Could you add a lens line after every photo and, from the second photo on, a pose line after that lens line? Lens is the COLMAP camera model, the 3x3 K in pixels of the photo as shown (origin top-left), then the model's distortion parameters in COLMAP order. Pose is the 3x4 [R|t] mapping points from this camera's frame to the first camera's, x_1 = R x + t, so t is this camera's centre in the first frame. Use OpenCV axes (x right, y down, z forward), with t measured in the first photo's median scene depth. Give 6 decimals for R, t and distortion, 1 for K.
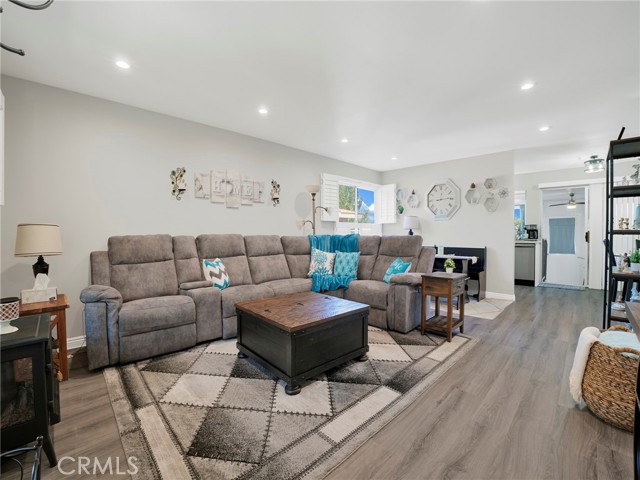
lens RADIAL K [[278.3, 0, 316.4], [0, 278.3, 237.6], [0, 0, 1]] dist [-0.052599, 0.005406]
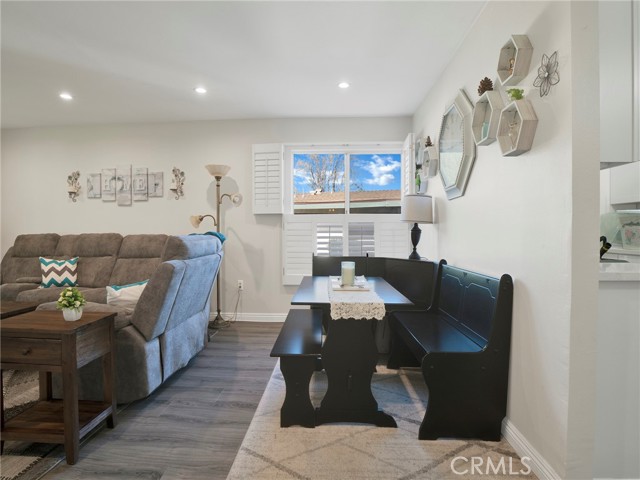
lens RADIAL K [[313.2, 0, 317.8], [0, 313.2, 238.5], [0, 0, 1]] dist [-0.045067, 0.007622]
pose [[0.674001, 0.014986, -0.738578, 1.042510], [-0.009200, 0.999887, 0.011893, -0.014237], [0.738673, -0.001221, 0.674063, 0.884995]]
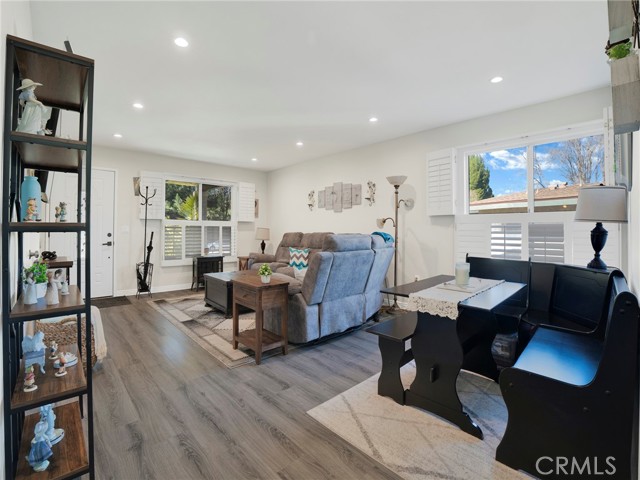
lens RADIAL K [[295.0, 0, 320.5], [0, 295.0, 227.0], [0, 0, 1]] dist [-0.045080, 0.001370]
pose [[-0.025345, -0.013719, -0.999585, 1.223390], [-0.018682, 0.999738, -0.013248, -0.019557], [0.999504, 0.018339, -0.025595, 1.084798]]
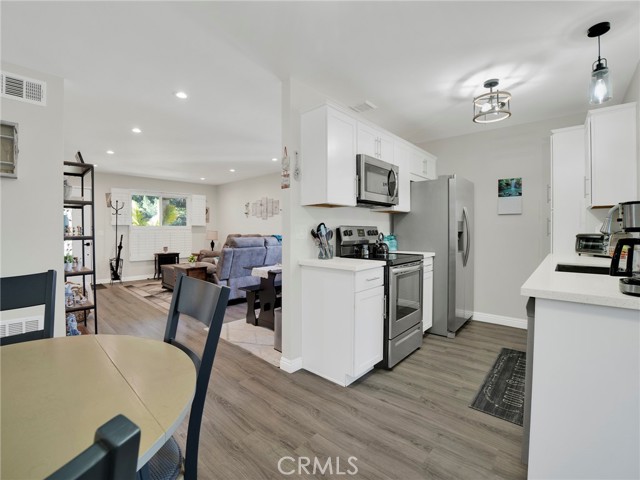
lens RADIAL K [[295.0, 0, 318.1], [0, 295.0, 235.0], [0, 0, 1]] dist [-0.045080, 0.001370]
pose [[0.047222, 0.017375, -0.998733, 1.768599], [-0.013950, 0.999763, 0.016733, -0.049538], [0.998787, 0.013143, 0.047454, 1.417596]]
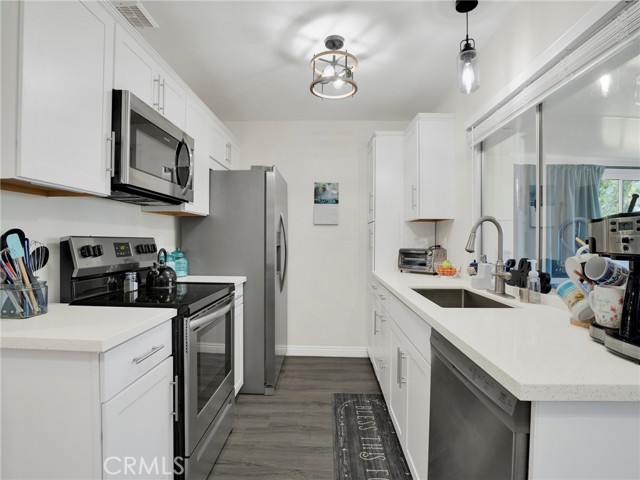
lens RADIAL K [[313.2, 0, 316.6], [0, 313.2, 242.4], [0, 0, 1]] dist [-0.045067, 0.007622]
pose [[0.675210, 0.012477, -0.737520, 1.443630], [-0.019844, 0.999802, -0.001254, -0.060558], [0.737359, 0.015482, 0.675324, 1.489185]]
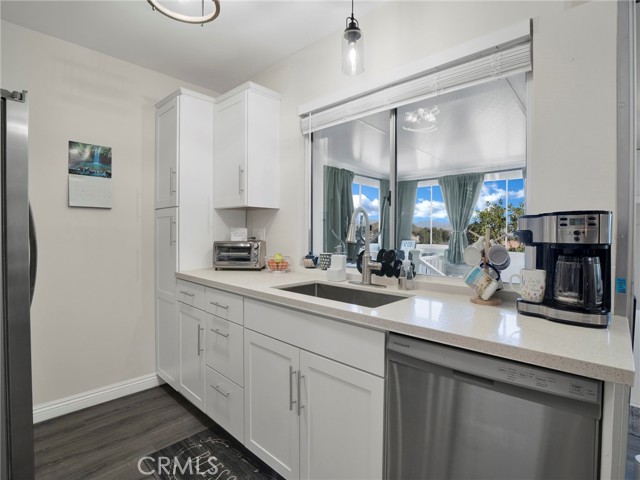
lens RADIAL K [[321.6, 0, 318.3], [0, 321.6, 239.0], [0, 0, 1]] dist [-0.032639, 0.000953]
pose [[0.999862, 0.007789, 0.014695, 1.203056], [-0.007862, 0.999957, 0.004947, -0.060690], [-0.014656, -0.005062, 0.999880, 1.512775]]
